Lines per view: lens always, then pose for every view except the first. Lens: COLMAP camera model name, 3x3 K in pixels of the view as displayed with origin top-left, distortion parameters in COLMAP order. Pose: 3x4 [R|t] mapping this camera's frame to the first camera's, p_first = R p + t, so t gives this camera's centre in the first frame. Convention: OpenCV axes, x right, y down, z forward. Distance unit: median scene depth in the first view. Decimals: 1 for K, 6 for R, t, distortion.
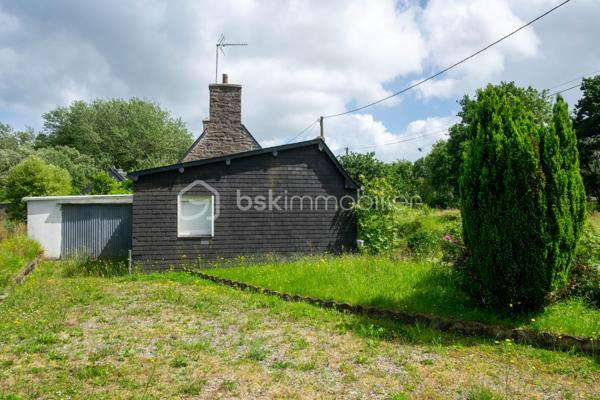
lens RADIAL K [[478.4, 0, 300.0], [0, 478.4, 200.0], [0, 0, 1]] dist [-0.000584, -0.001104]
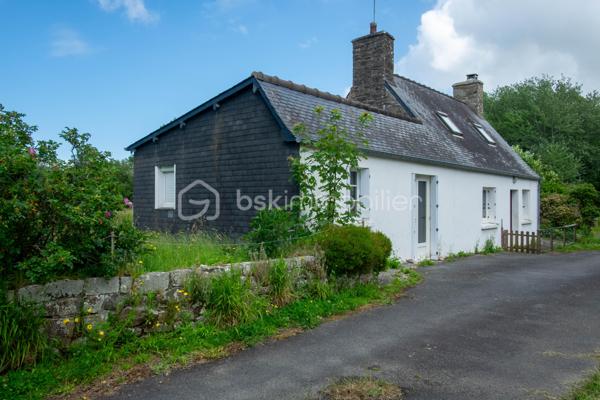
lens RADIAL K [[478.4, 0, 300.0], [0, 478.4, 200.0], [0, 0, 1]] dist [-0.000584, -0.001104]
pose [[0.569841, 0.003688, -0.821747, 0.630648], [-0.000122, 0.999990, 0.004403, 0.050040], [0.821755, -0.002409, 0.569836, 0.621942]]
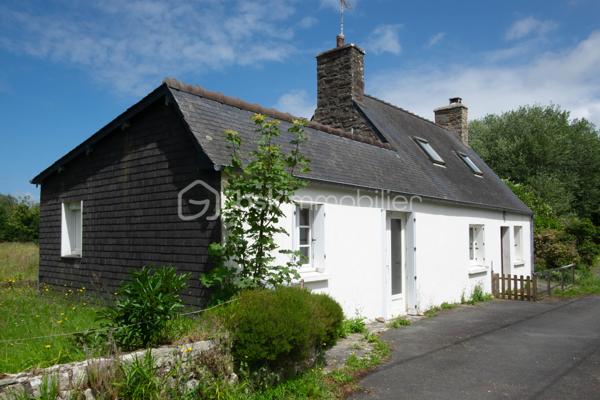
lens RADIAL K [[486.6, 0, 299.3], [0, 486.6, 219.2], [0, 0, 1]] dist [-0.000210, 0.003509]
pose [[0.591823, -0.026641, -0.805628, 0.538369], [0.008356, 0.999603, -0.026917, 0.037471], [0.806025, 0.009198, 0.591810, 0.761013]]
